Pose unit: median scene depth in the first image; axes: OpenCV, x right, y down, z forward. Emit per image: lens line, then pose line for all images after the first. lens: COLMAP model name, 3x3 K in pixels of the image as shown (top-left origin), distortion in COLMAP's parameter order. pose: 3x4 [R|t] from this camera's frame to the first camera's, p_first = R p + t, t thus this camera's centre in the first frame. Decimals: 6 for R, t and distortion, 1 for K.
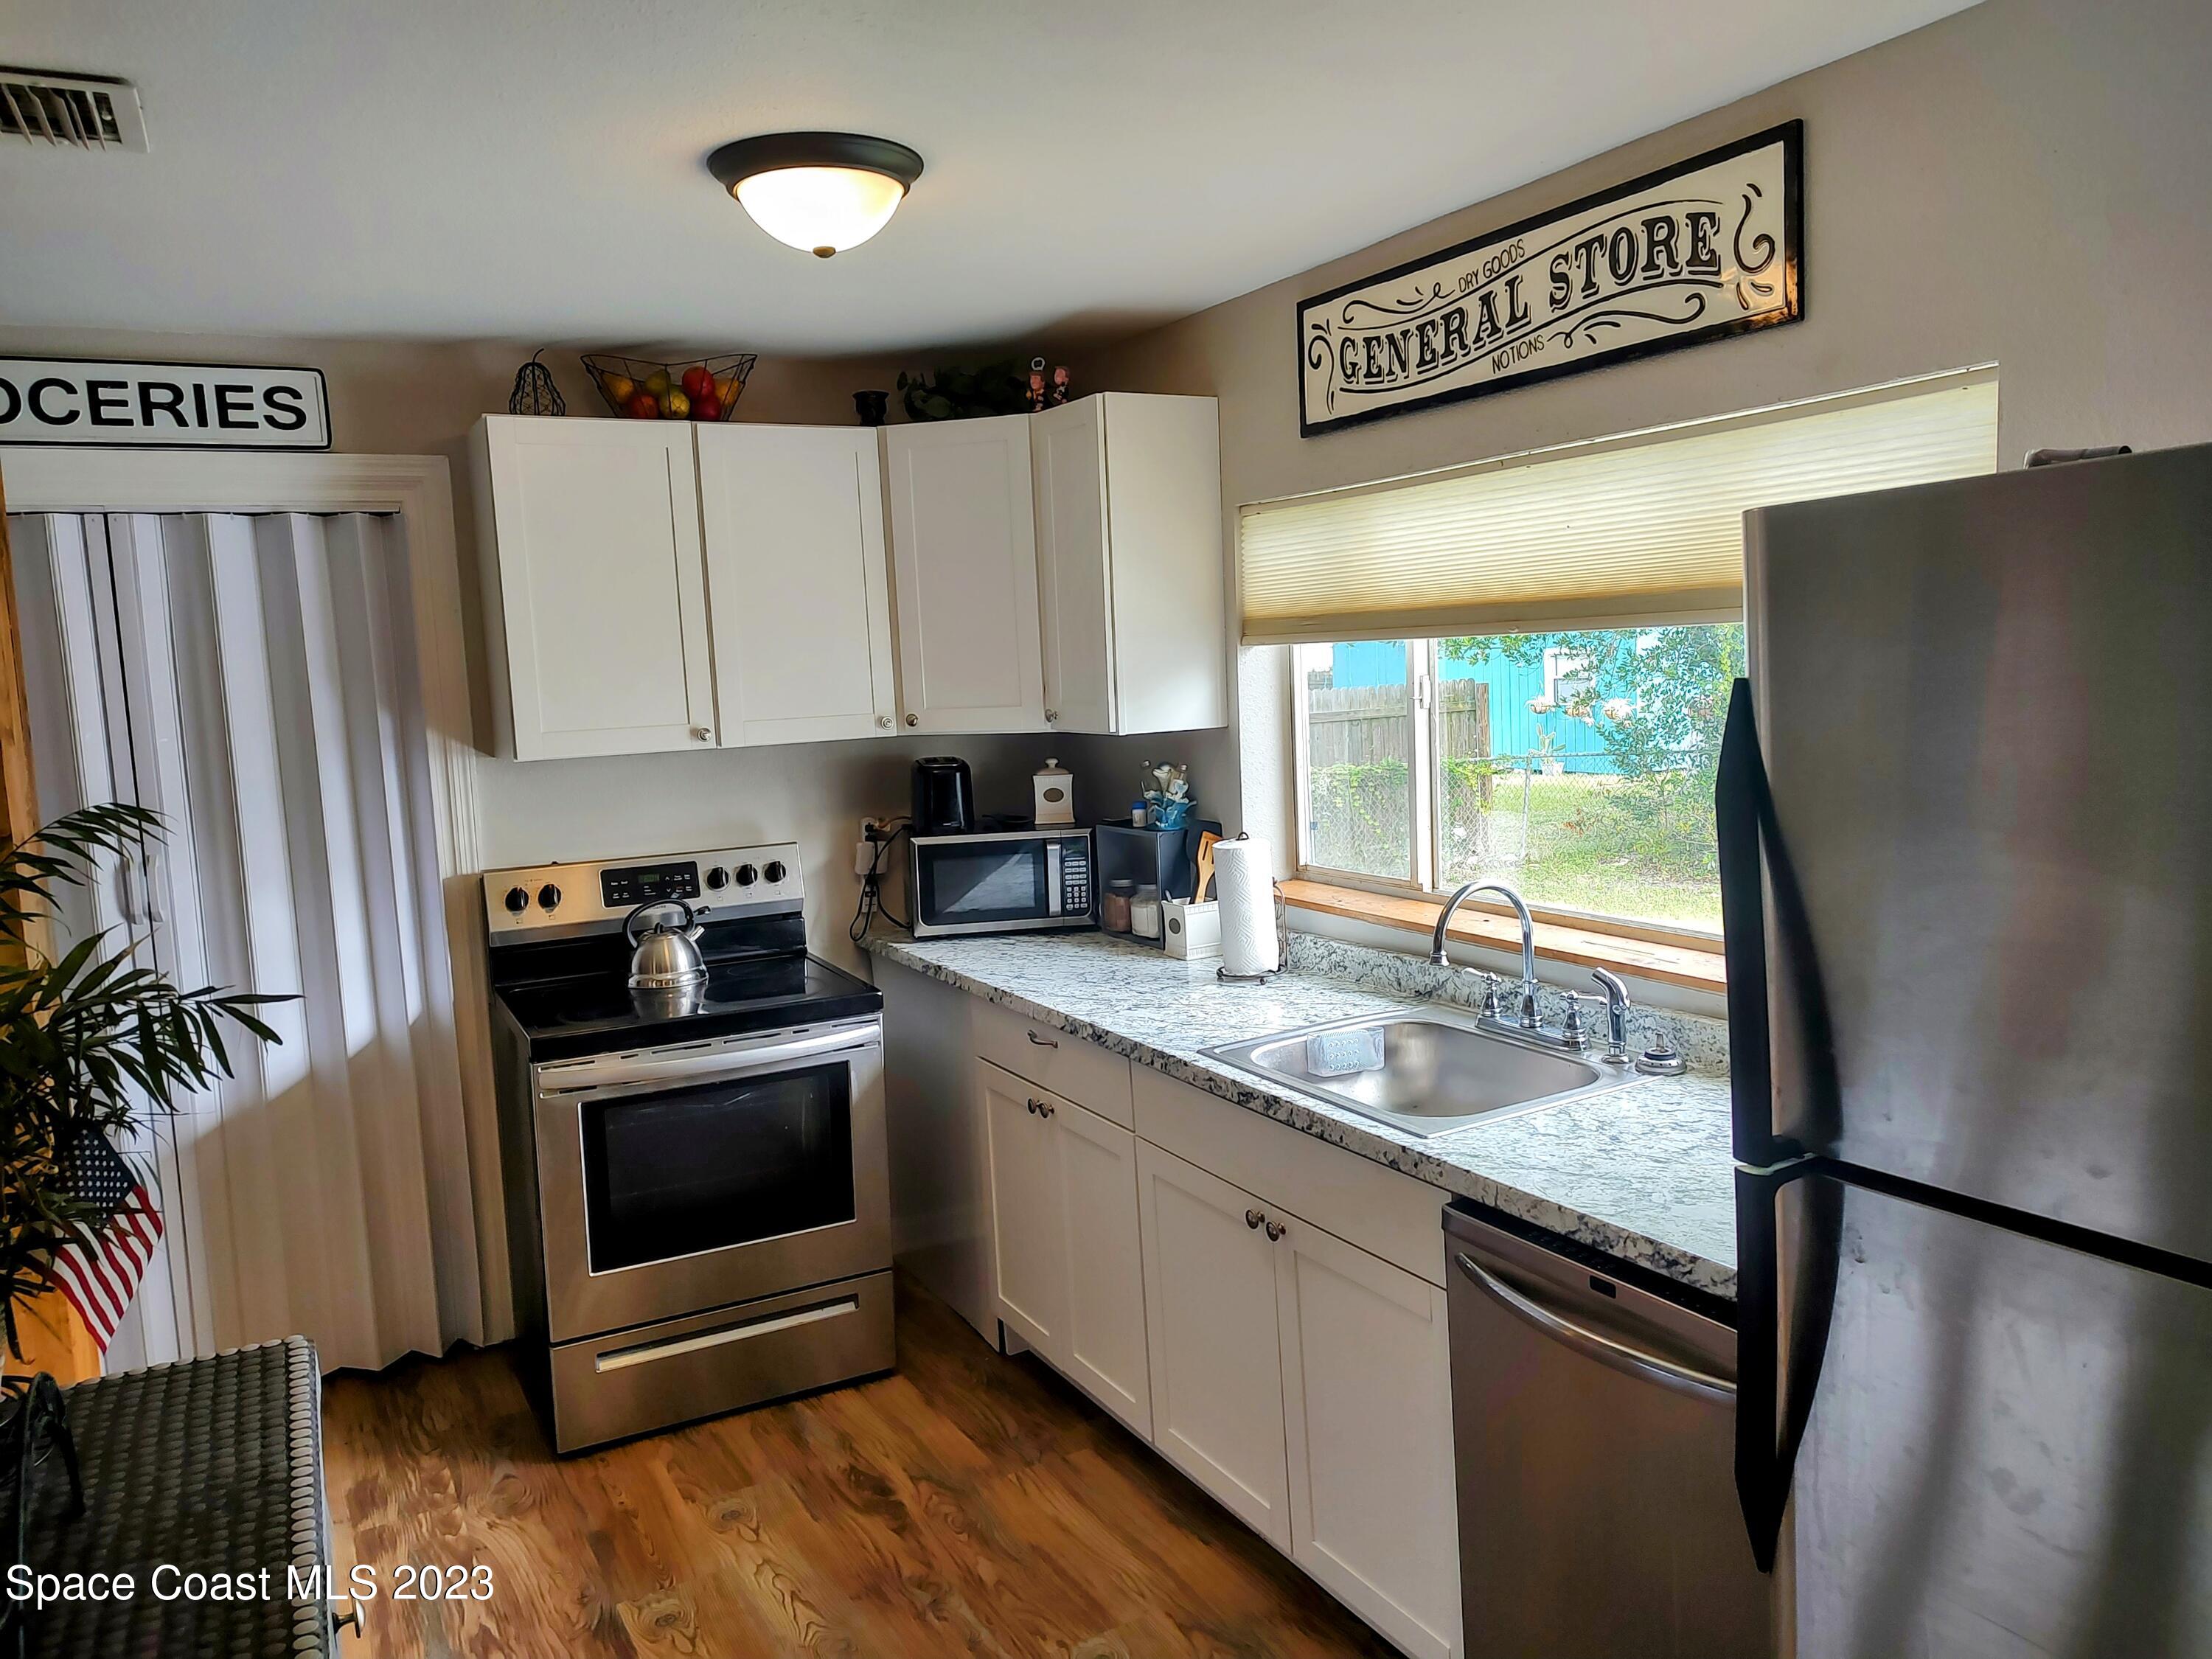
lens RADIAL K [[1575.4, 0, 1109.5], [0, 1575.4, 817.8], [0, 0, 1]] dist [0.020822, -0.018288]
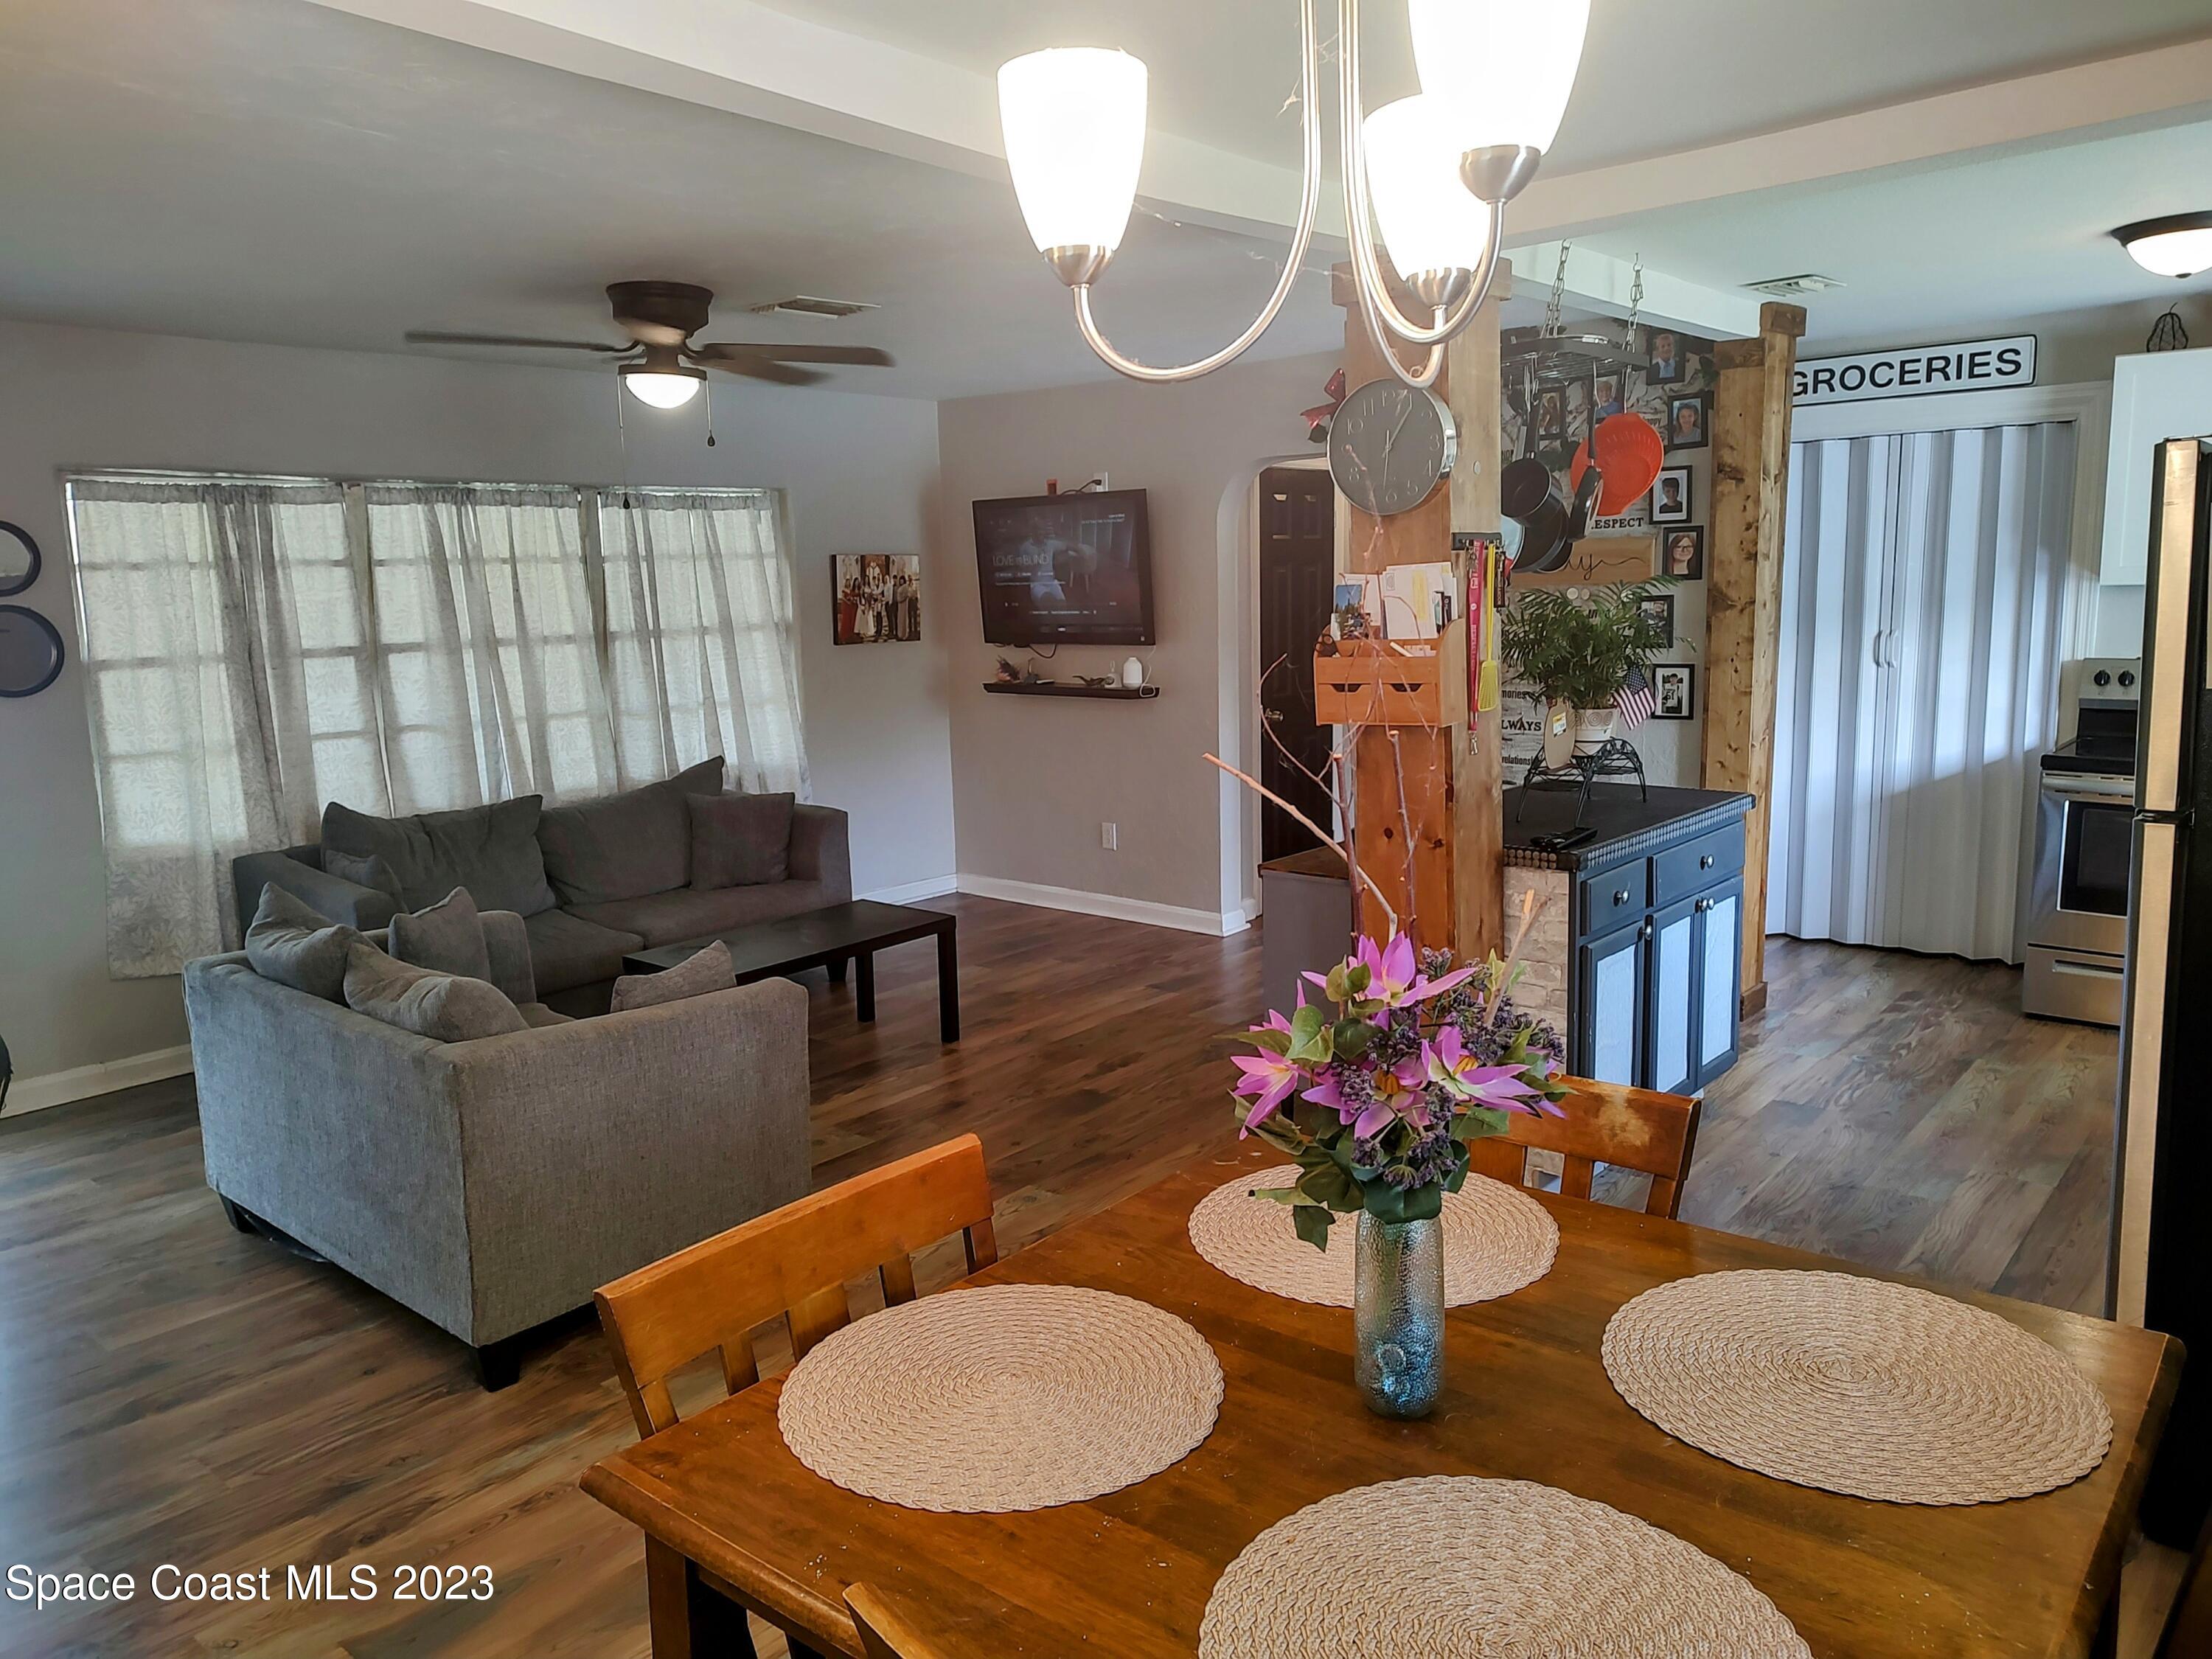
lens RADIAL K [[1575.4, 0, 1096.0], [0, 1575.4, 837.3], [0, 0, 1]] dist [0.020822, -0.018288]
pose [[0.344343, 0.190397, -0.919335, 0.789857], [-0.084621, 0.981529, 0.171582, 0.024552], [0.935023, 0.018712, 0.354094, -0.478074]]
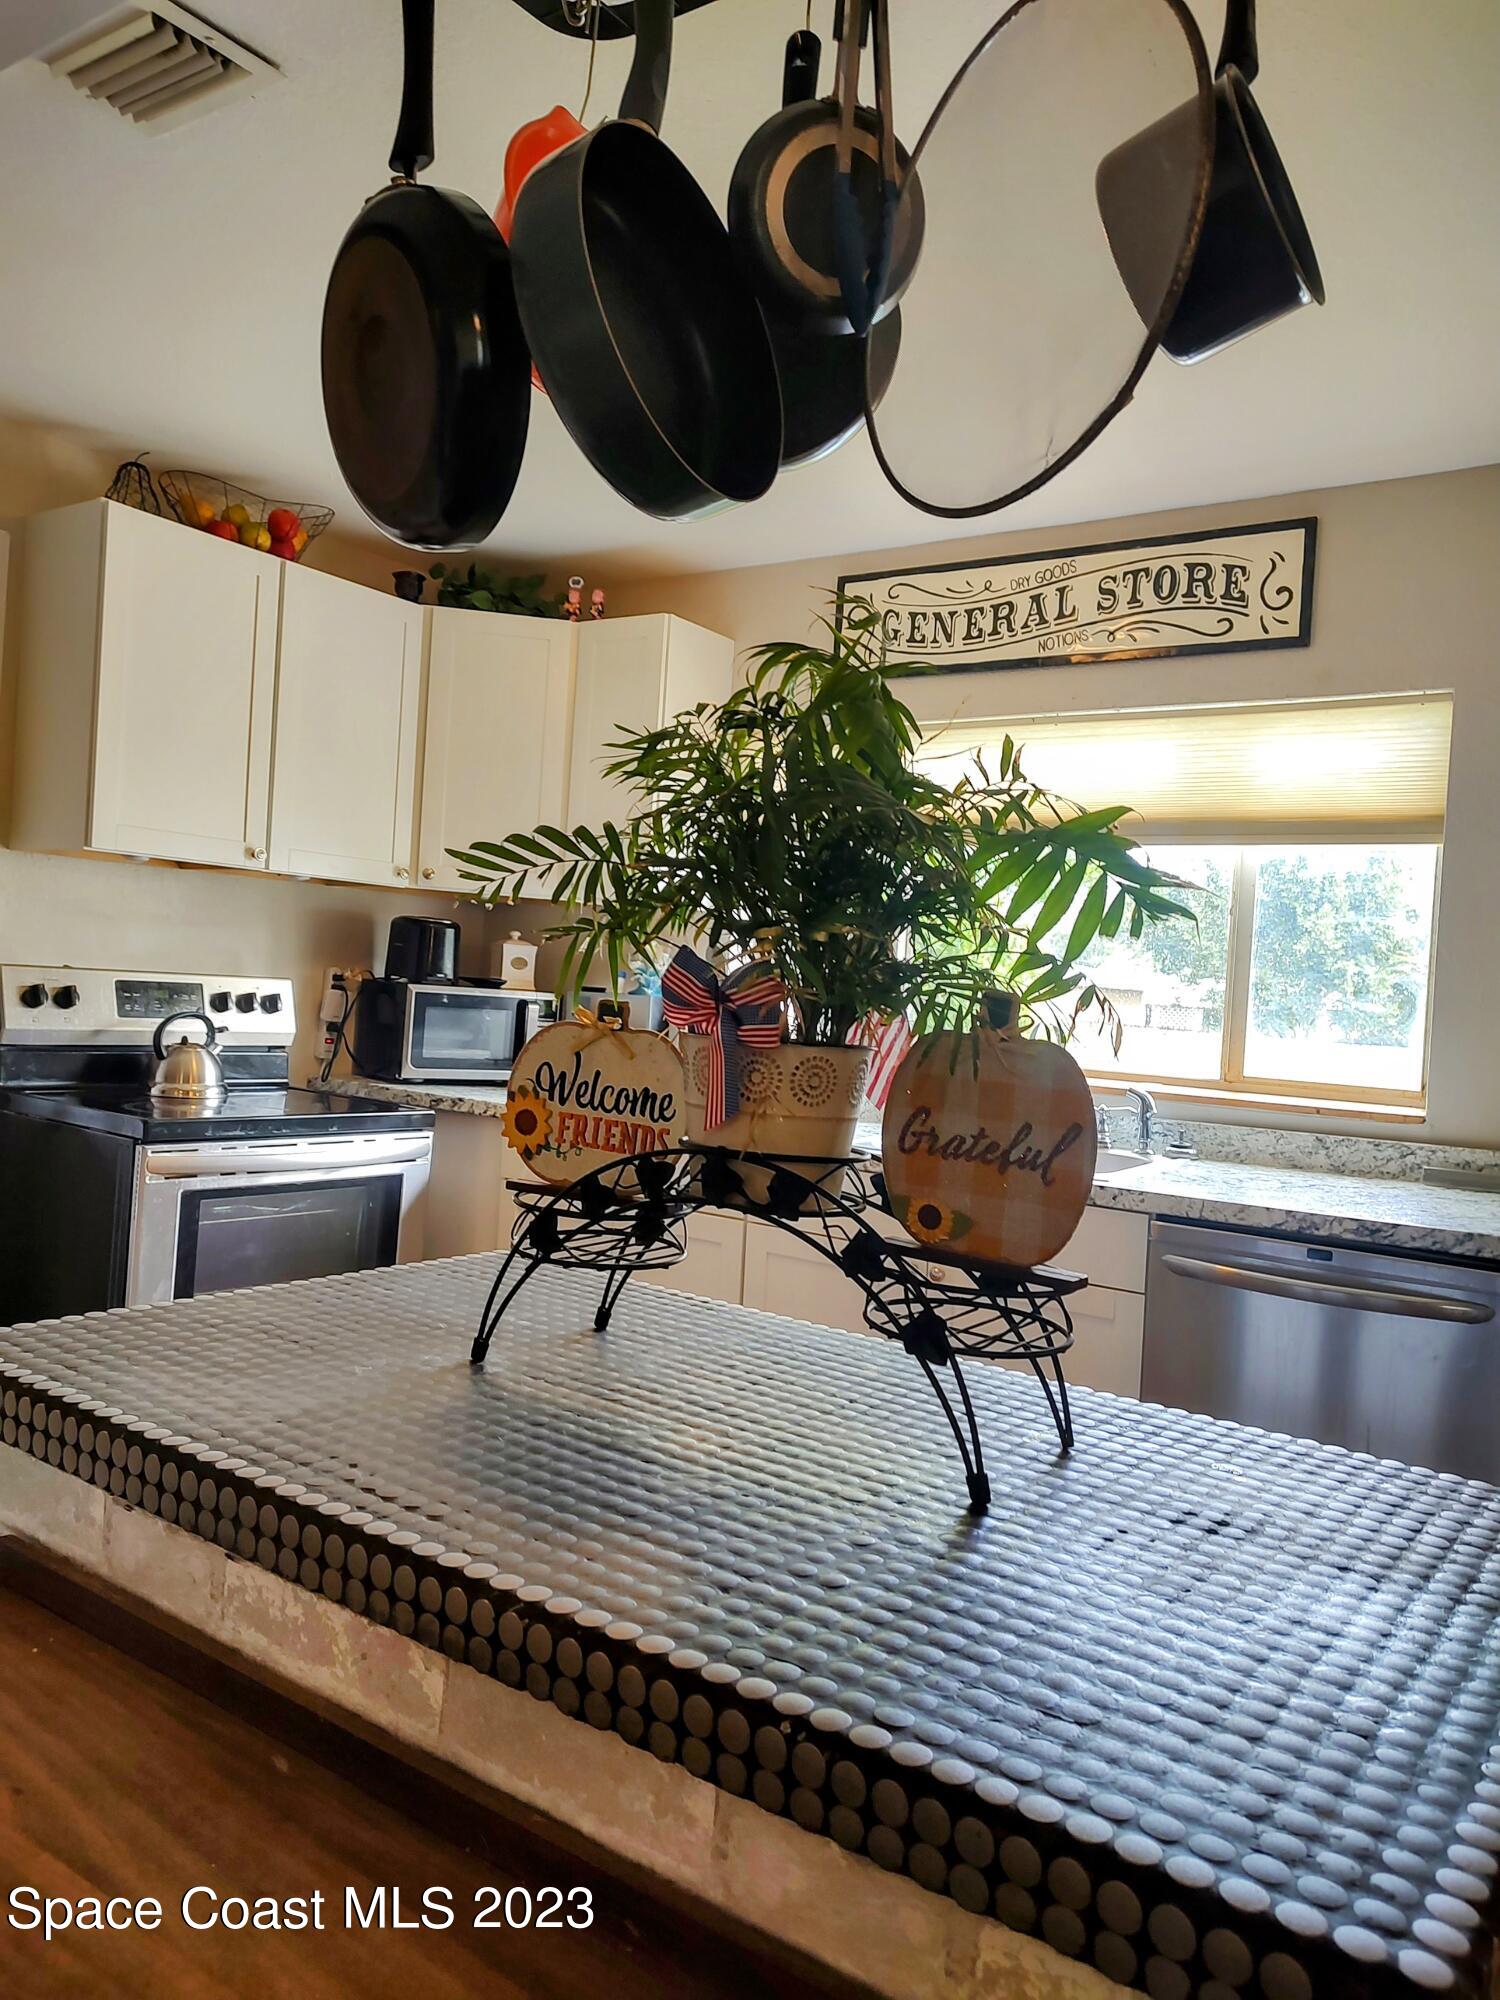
lens RADIAL K [[1424.4, 0, 754.7], [0, 1424.4, 991.5], [0, 0, 1]] dist [0.020822, -0.018288]
pose [[0.886482, 0.100683, 0.451677, -0.421141], [-0.057396, 0.992430, -0.108573, 0.130169], [-0.459189, 0.070324, 0.885551, 0.043810]]
